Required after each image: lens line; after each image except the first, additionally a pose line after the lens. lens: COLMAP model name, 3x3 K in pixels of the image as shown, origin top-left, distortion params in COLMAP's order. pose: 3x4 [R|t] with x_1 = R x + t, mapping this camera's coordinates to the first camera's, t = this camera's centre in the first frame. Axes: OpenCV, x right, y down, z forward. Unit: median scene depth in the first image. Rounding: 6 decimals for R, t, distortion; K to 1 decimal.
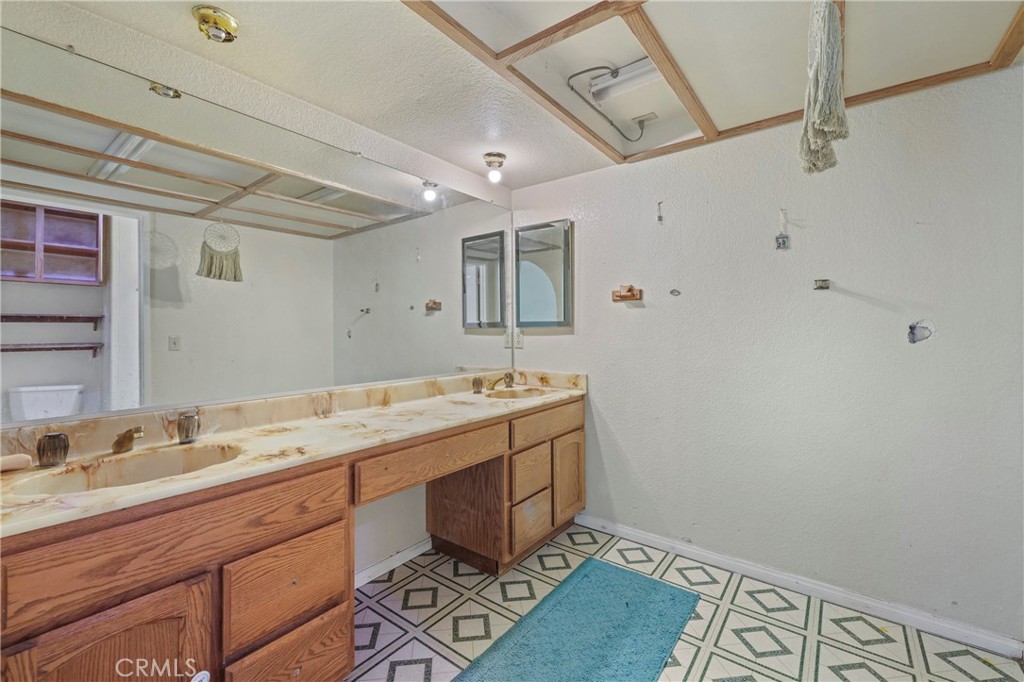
lens RADIAL K [[426.7, 0, 510.9], [0, 426.7, 327.8], [0, 0, 1]] dist [-0.000688, -0.000948]
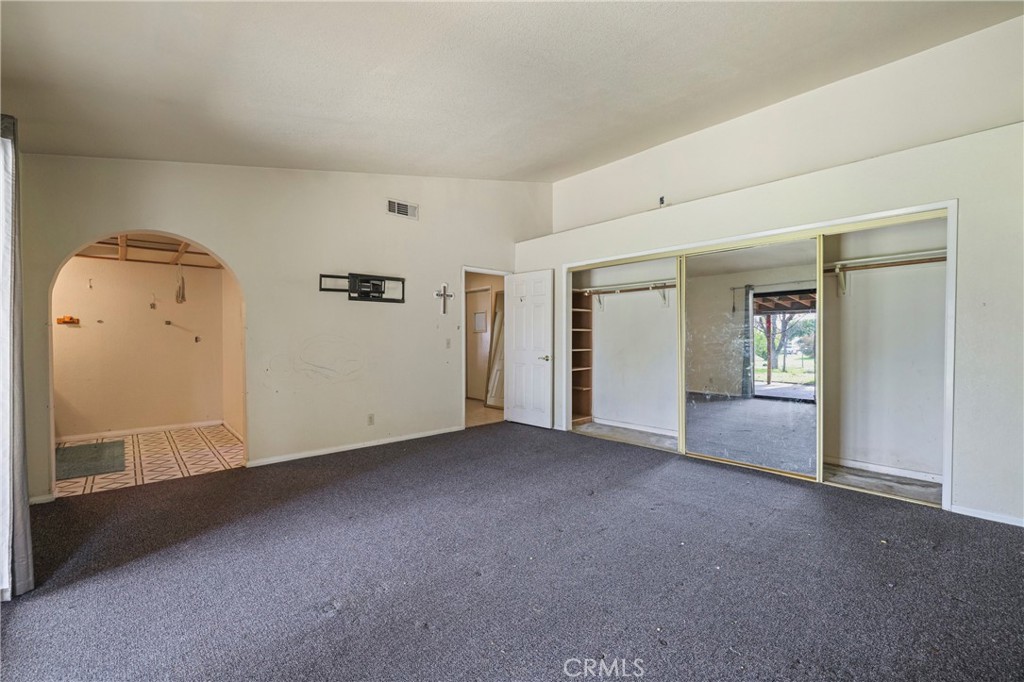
lens RADIAL K [[426.7, 0, 505.9], [0, 426.7, 341.8], [0, 0, 1]] dist [-0.000688, -0.000948]
pose [[0.187070, -0.007449, 0.982318, -1.393147], [-0.003902, 0.999958, 0.008326, -0.004063], [-0.982339, -0.005390, 0.187033, -1.484364]]
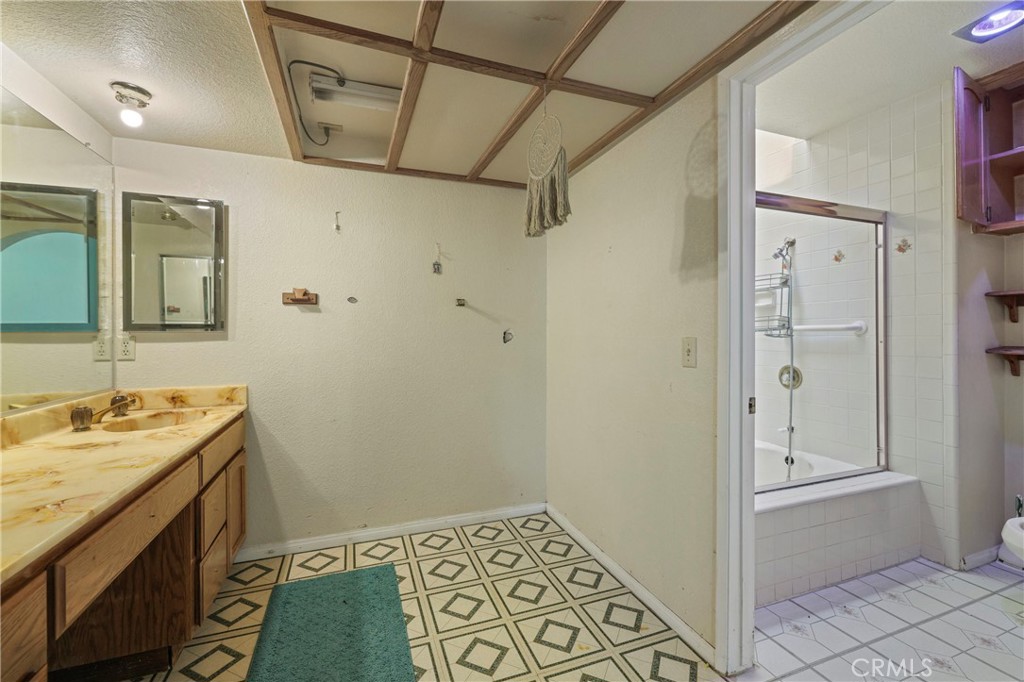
lens RADIAL K [[426.7, 0, 509.8], [0, 426.7, 331.6], [0, 0, 1]] dist [-0.000688, -0.000948]
pose [[0.530059, 0.005164, 0.847945, -0.312310], [-0.003885, 0.999986, -0.003661, -0.000743], [-0.847952, -0.001354, 0.530071, 0.095382]]
